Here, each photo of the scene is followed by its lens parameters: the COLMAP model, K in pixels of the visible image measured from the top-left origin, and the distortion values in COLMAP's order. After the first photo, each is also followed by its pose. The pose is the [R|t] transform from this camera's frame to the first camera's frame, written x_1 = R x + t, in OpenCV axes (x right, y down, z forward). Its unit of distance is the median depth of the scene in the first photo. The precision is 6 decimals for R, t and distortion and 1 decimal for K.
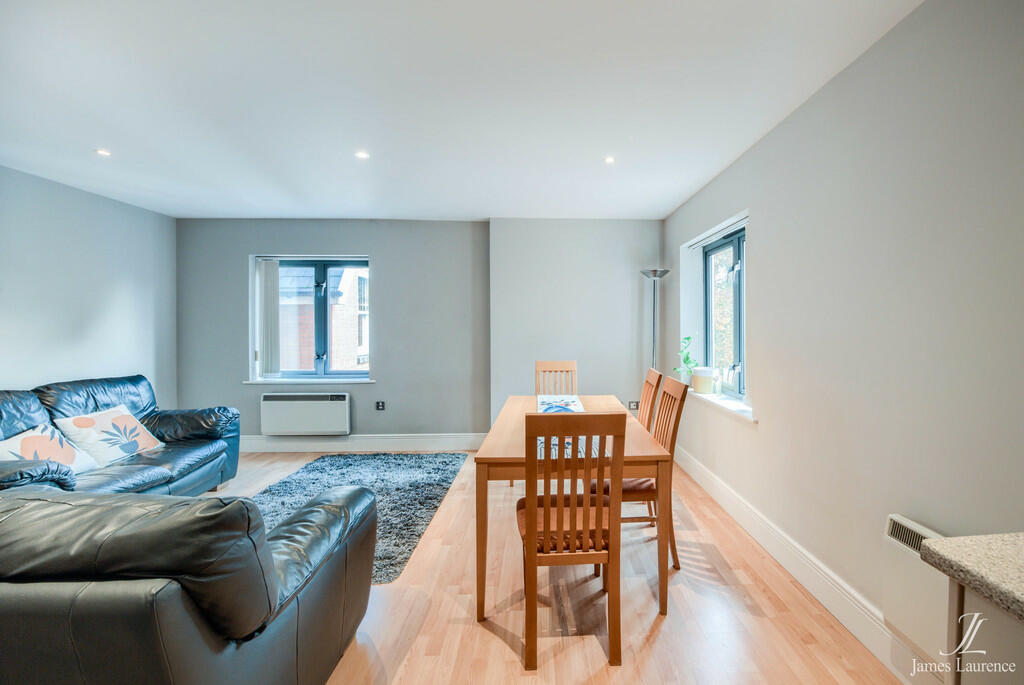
lens RADIAL K [[572.8, 0, 512.2], [0, 572.8, 323.0], [0, 0, 1]] dist [-0.027433, 0.000411]
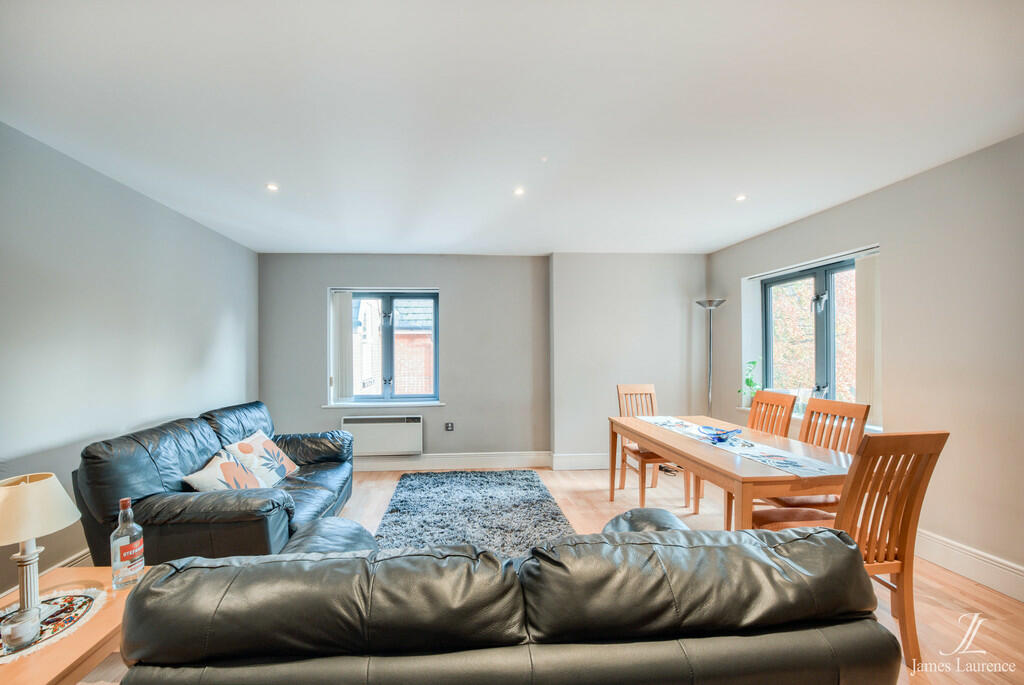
lens RADIAL K [[521.2, 0, 512.0], [0, 521.2, 342.5], [0, 0, 1]] dist [-0.000964, -0.000347]
pose [[0.999702, -0.006150, 0.023606, -0.145617], [0.006447, 0.999901, -0.012535, -0.001398], [-0.023526, 0.012684, 0.999643, 0.013364]]
